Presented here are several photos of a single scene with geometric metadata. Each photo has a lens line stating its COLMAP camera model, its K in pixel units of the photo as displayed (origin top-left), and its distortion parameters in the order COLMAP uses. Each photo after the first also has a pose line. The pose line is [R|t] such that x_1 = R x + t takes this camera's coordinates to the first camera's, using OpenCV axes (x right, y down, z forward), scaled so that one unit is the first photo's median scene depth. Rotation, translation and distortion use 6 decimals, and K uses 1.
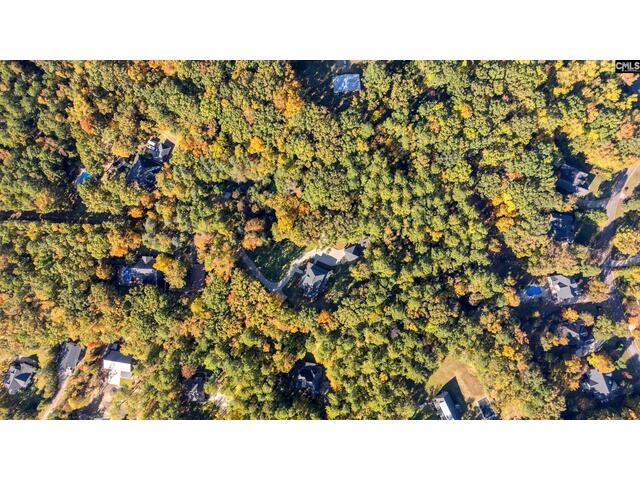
lens RADIAL K [[441.2, 0, 318.9], [0, 441.2, 240.8], [0, 0, 1]] dist [0.009546, 0.001154]
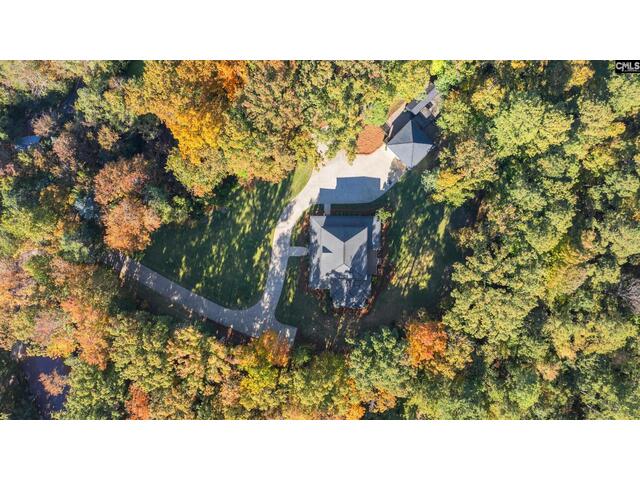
lens RADIAL K [[441.2, 0, 319.8], [0, 441.2, 239.2], [0, 0, 1]] dist [0.009546, 0.001154]
pose [[0.908509, -0.416614, -0.032303, -0.014085], [0.416664, 0.909044, -0.005478, 0.073214], [0.031647, -0.008483, 0.999463, 0.661820]]
